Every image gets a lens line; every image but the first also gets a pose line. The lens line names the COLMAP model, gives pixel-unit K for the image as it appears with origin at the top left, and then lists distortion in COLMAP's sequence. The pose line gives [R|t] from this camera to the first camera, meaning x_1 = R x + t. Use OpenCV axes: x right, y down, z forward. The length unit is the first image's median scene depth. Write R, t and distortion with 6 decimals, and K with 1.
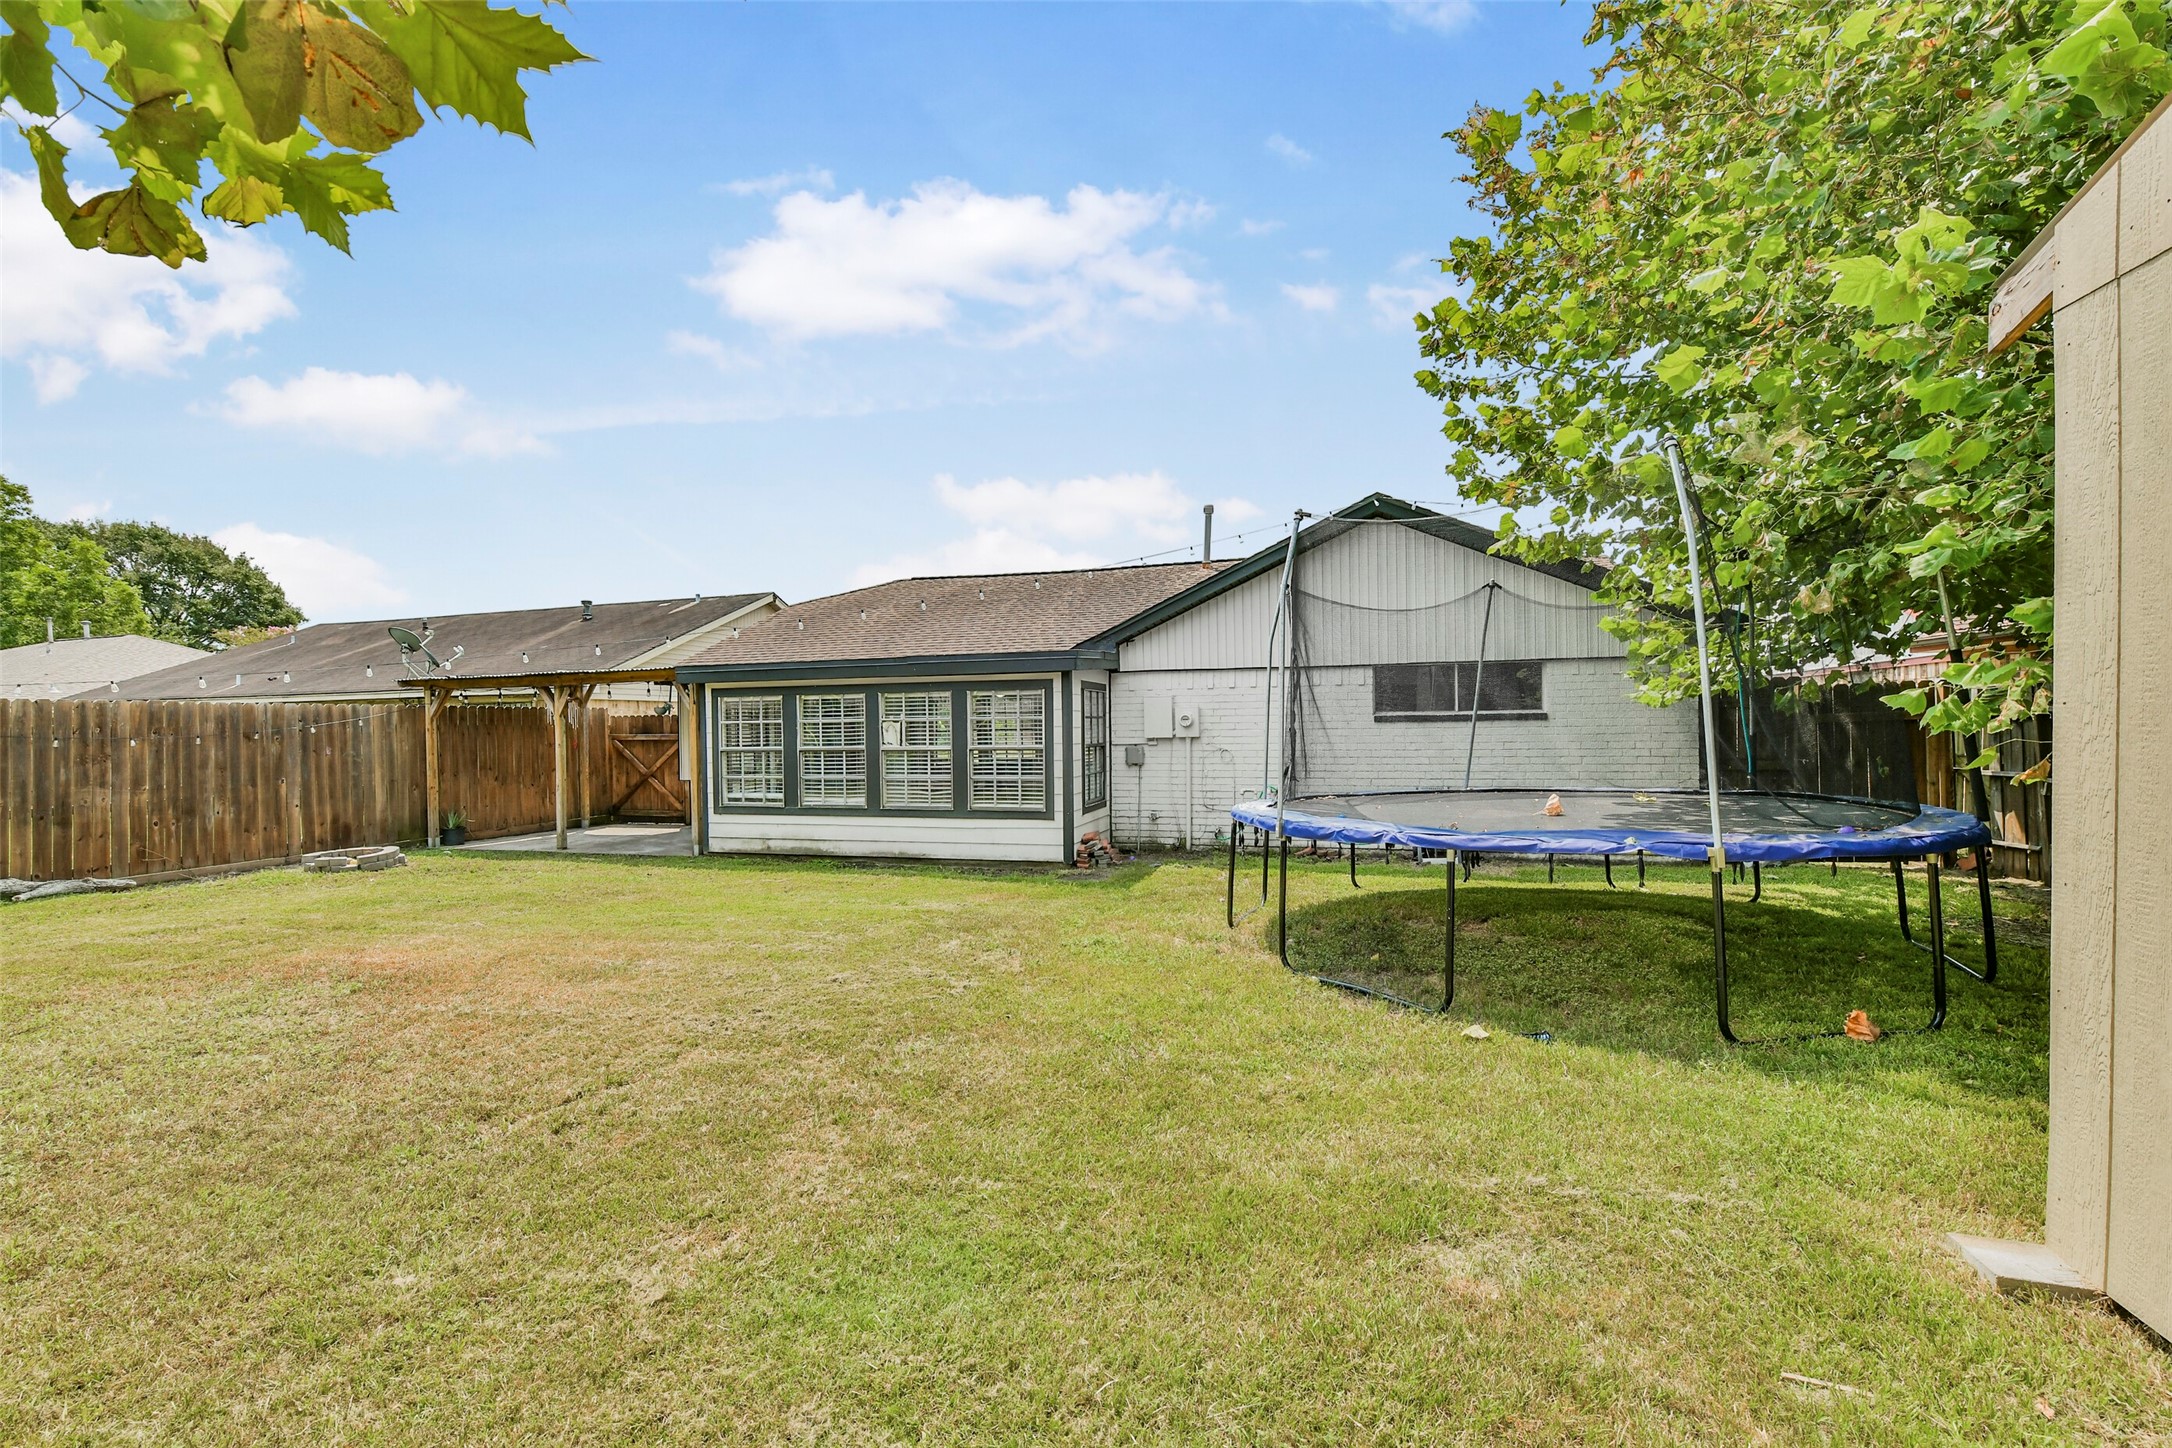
lens RADIAL K [[874.3, 0, 1083.7], [0, 874.3, 728.4], [0, 0, 1]] dist [-0.001397, 0.000432]
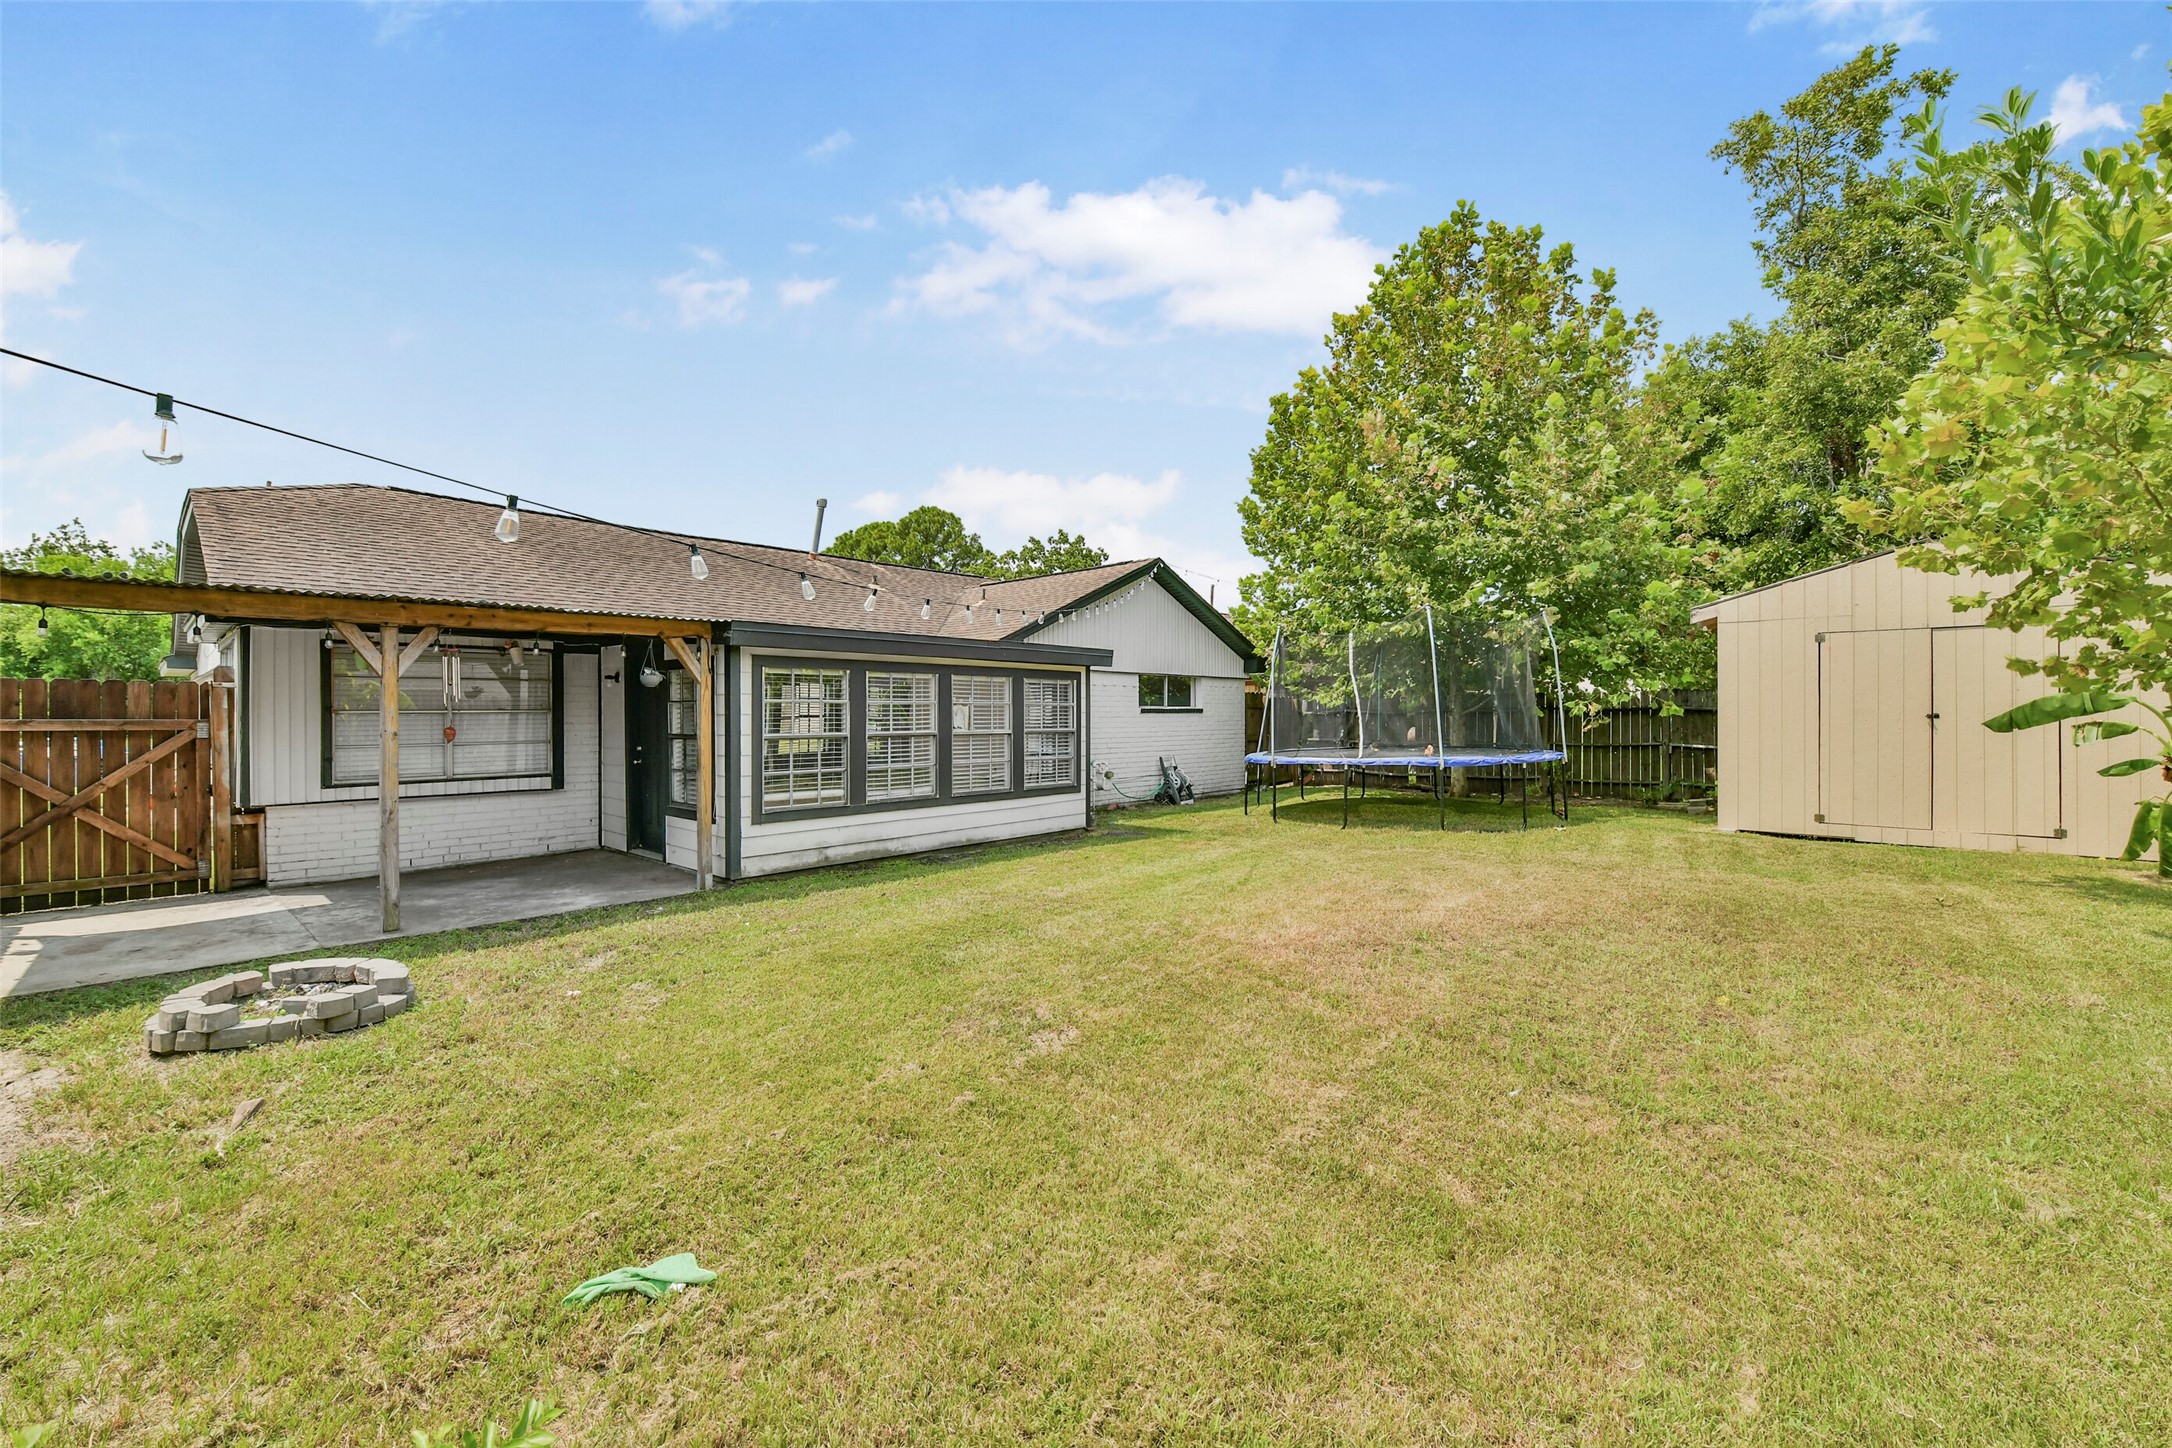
lens RADIAL K [[874.3, 0, 1083.1], [0, 874.3, 723.5], [0, 0, 1]] dist [-0.001397, 0.000432]
pose [[0.441027, 0.004187, 0.897484, -1.006548], [0.000180, 0.999989, -0.004753, 0.017305], [-0.897494, 0.002258, 0.441021, 0.447338]]
